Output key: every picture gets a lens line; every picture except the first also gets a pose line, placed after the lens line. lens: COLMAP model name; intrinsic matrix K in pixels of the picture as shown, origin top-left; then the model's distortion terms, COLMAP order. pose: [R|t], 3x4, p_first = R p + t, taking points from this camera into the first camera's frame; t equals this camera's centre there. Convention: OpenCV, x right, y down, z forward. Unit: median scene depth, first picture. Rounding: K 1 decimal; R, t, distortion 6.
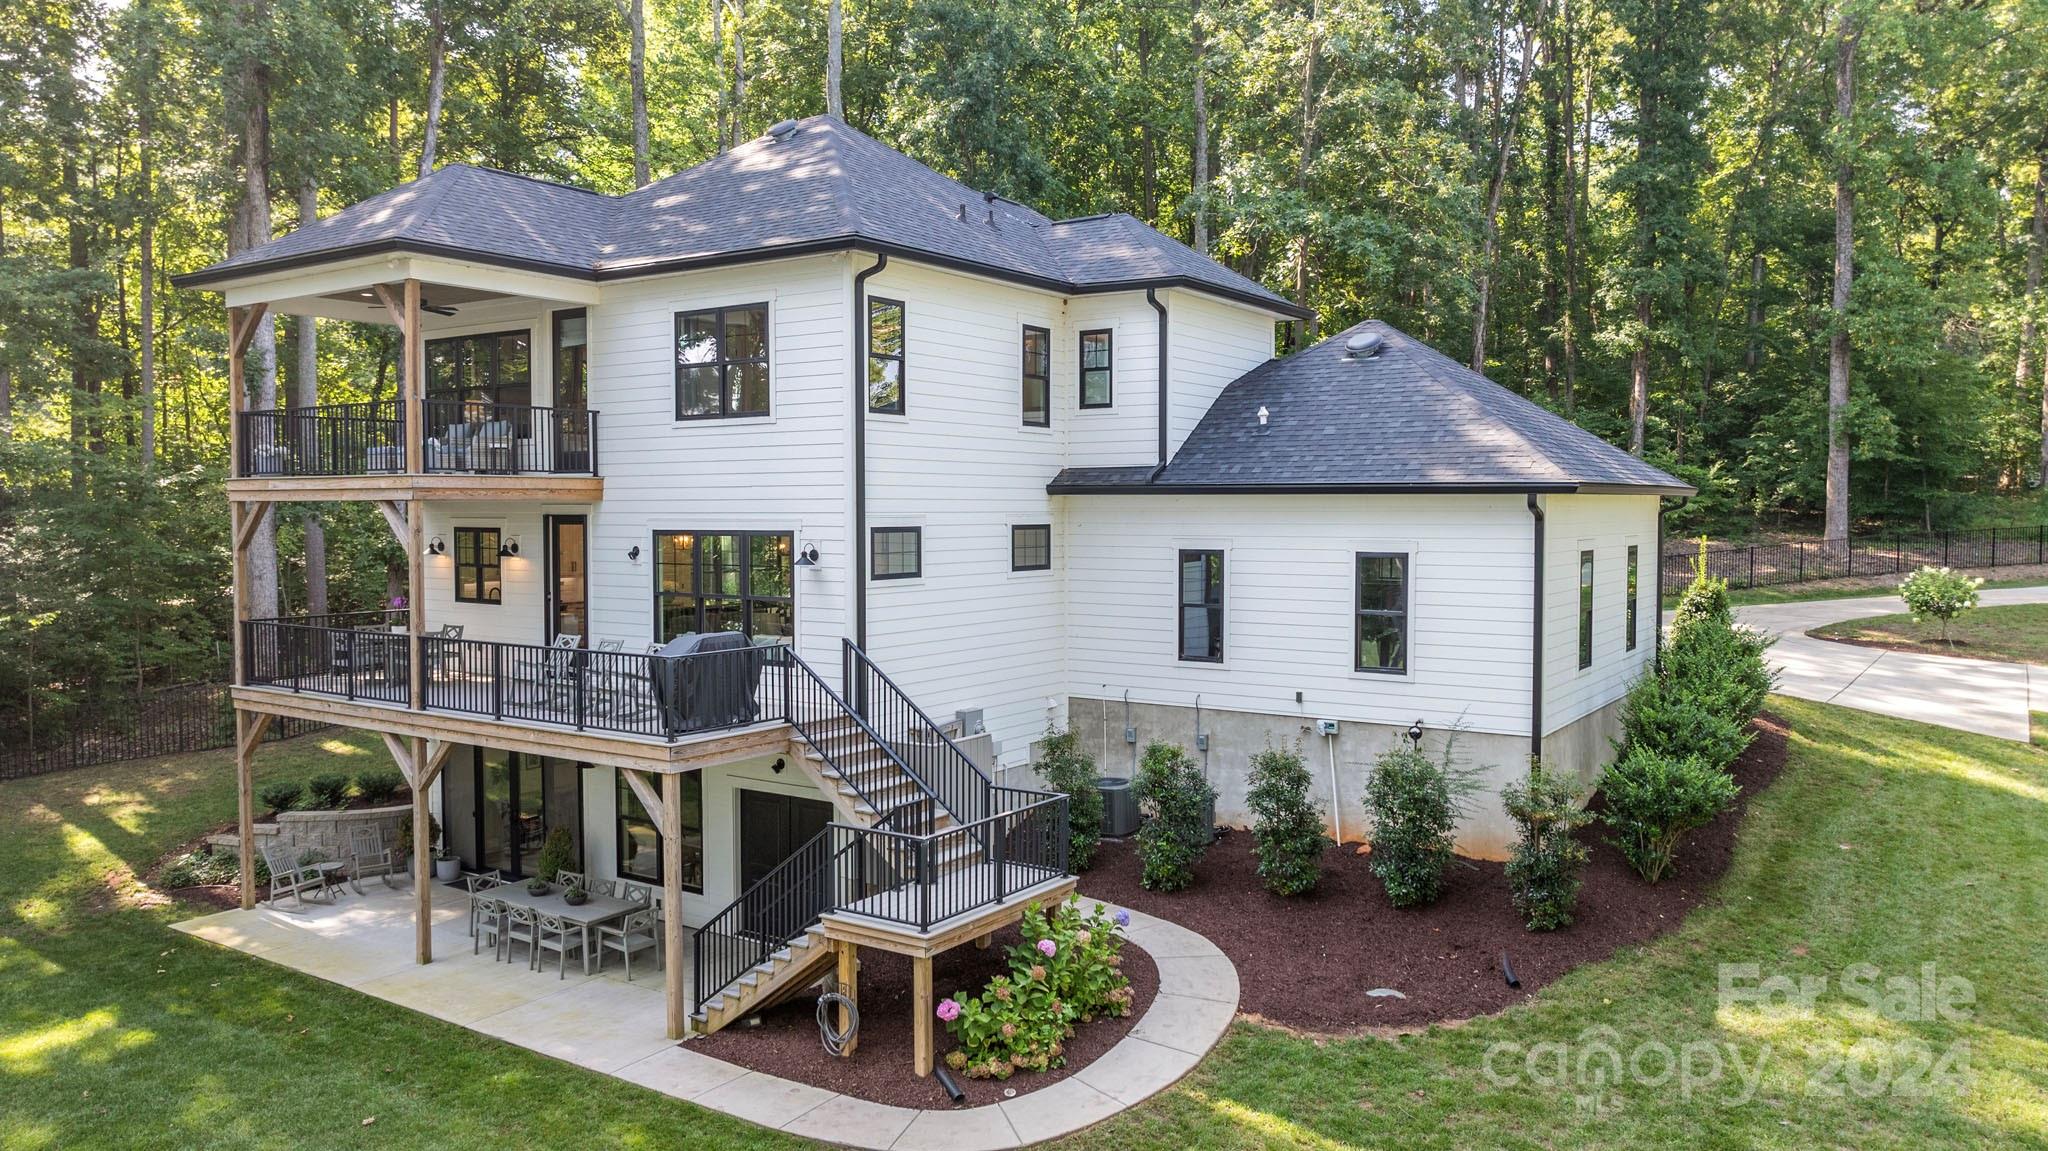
lens RADIAL K [[1434.0, 0, 1057.3], [0, 1434.0, 576.9], [0, 0, 1]] dist [-0.052621, 0.065552]
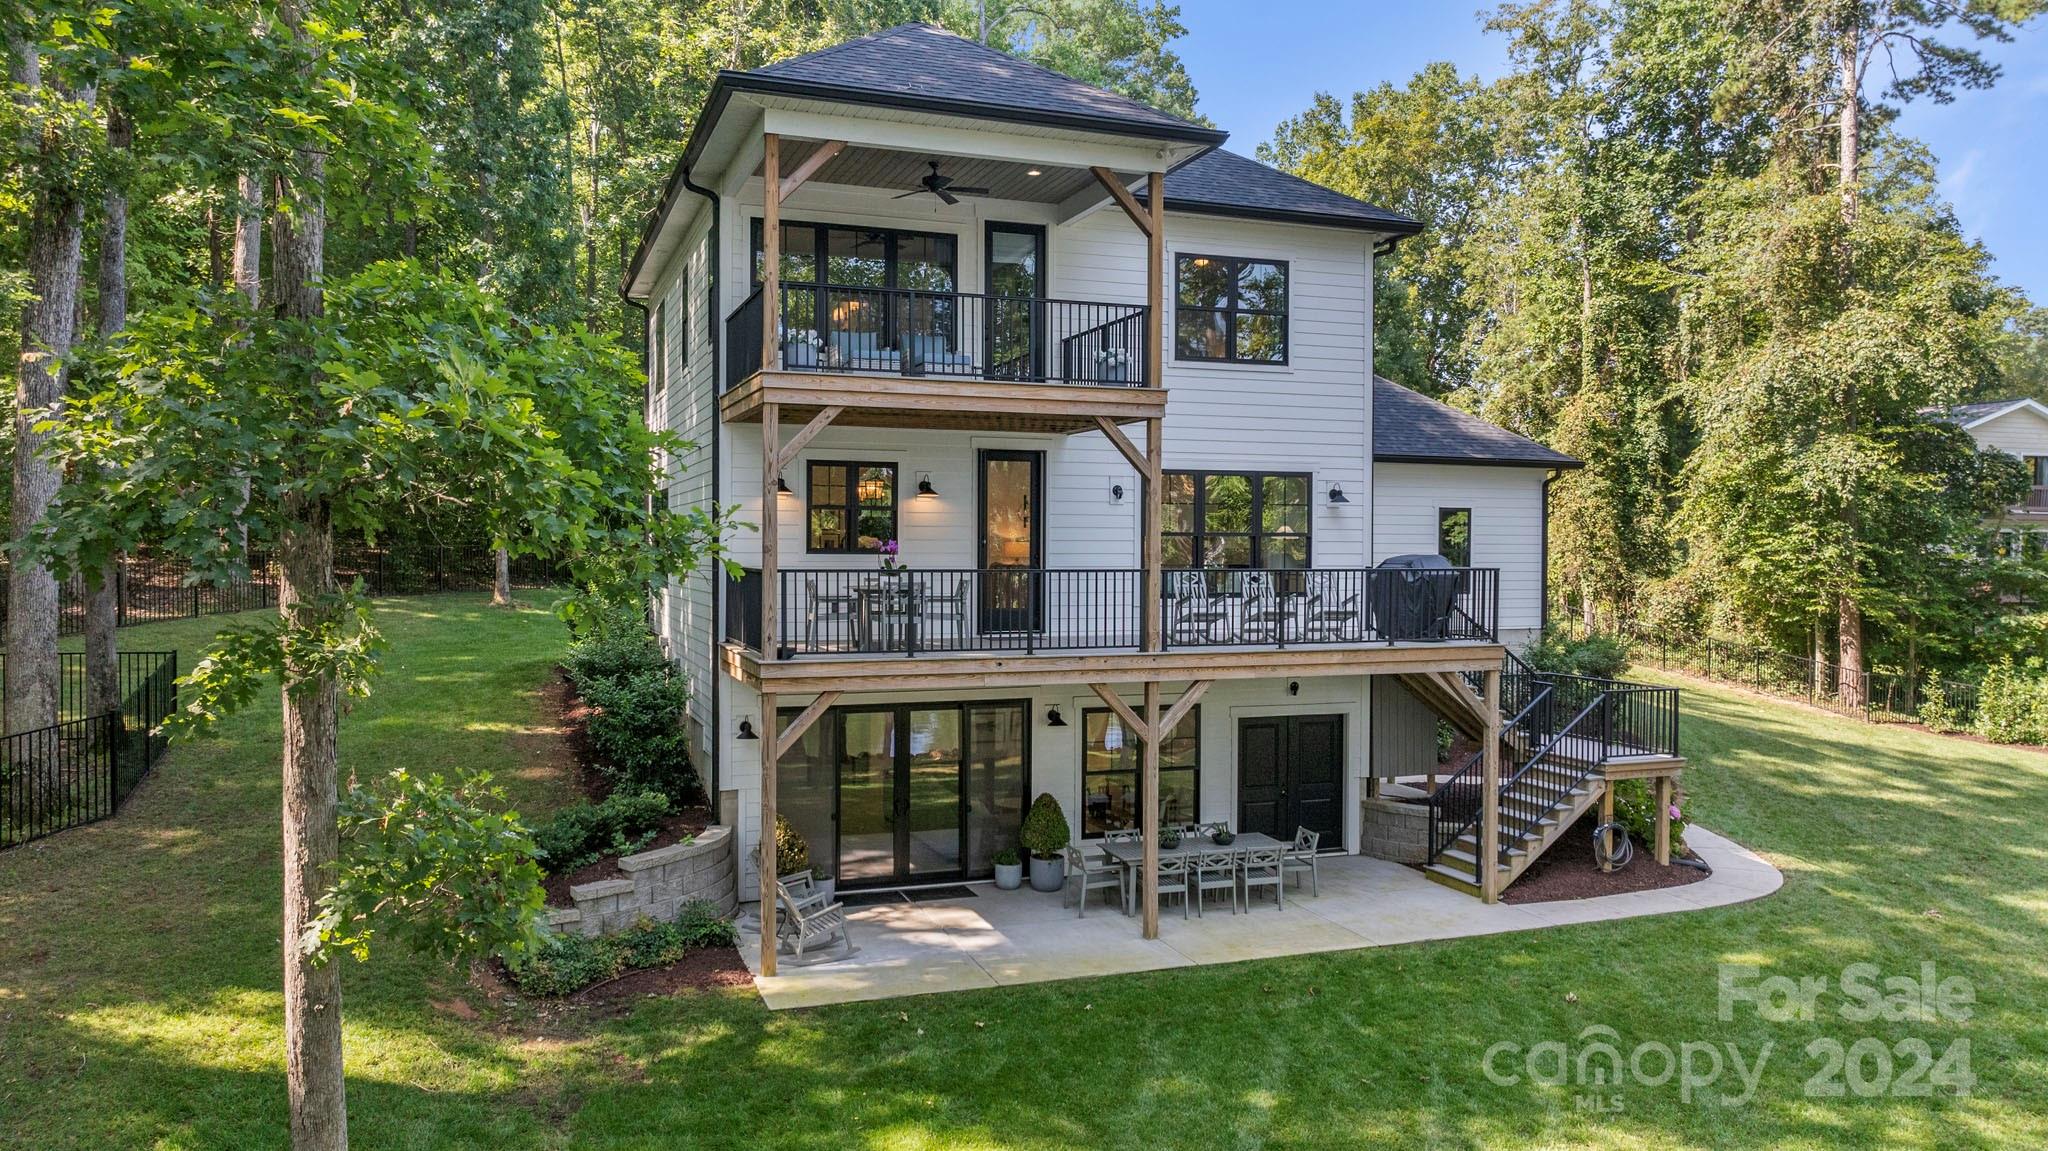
lens RADIAL K [[1425.1, 0, 1069.7], [0, 1425.1, 581.4], [0, 0, 1]] dist [-0.015600, -0.000766]
pose [[0.588805, -0.017475, 0.808086, -1.118876], [0.033926, 0.999420, -0.003107, 0.046104], [-0.807563, 0.029244, 0.589056, 0.477061]]
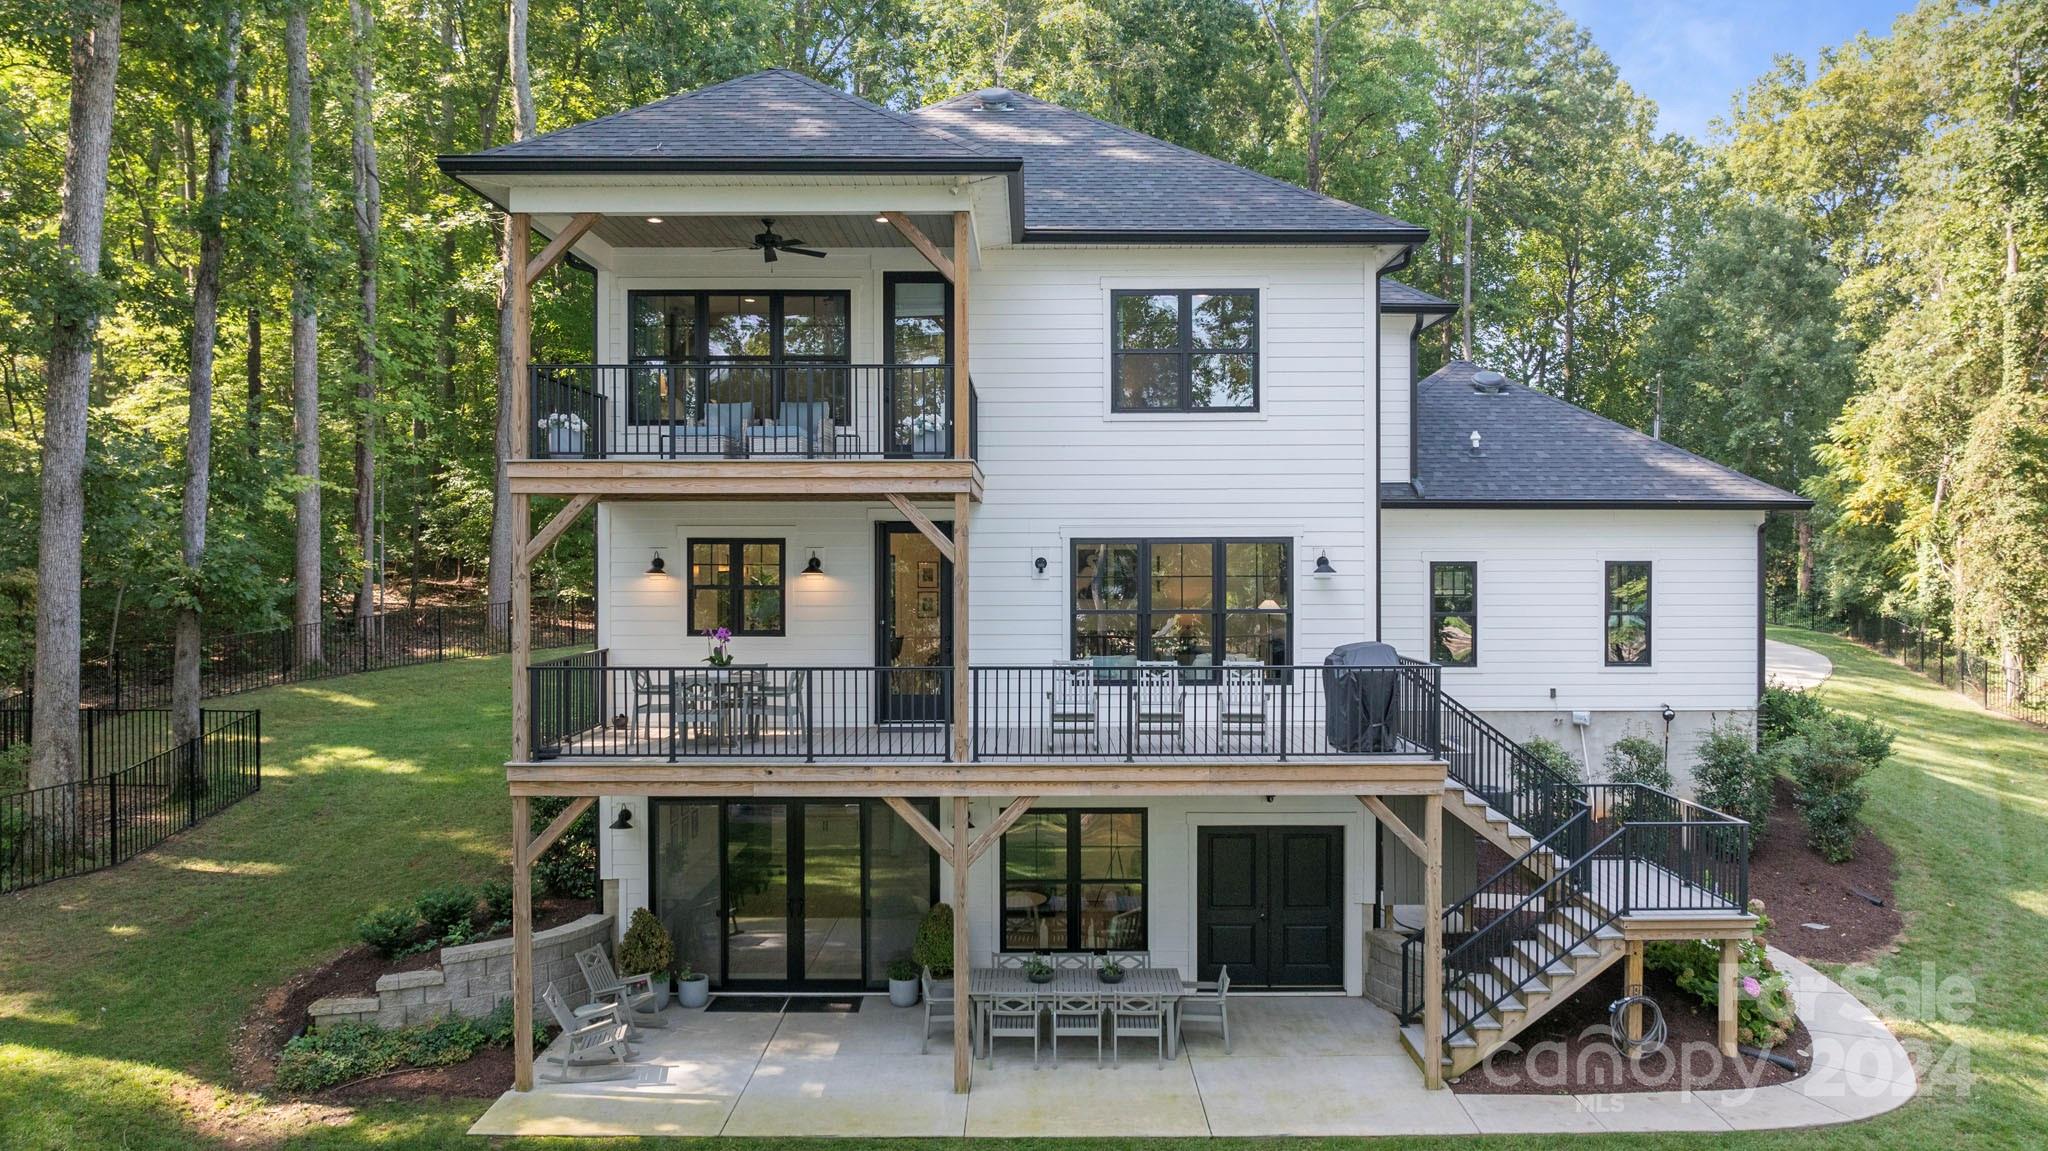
lens RADIAL K [[1434.0, 0, 1057.3], [0, 1434.0, 576.9], [0, 0, 1]] dist [-0.052621, 0.065552]
pose [[0.832890, -0.008017, 0.553380, -0.777637], [0.027368, 0.999268, -0.026715, 0.013273], [-0.552761, 0.037396, 0.832501, 0.295579]]
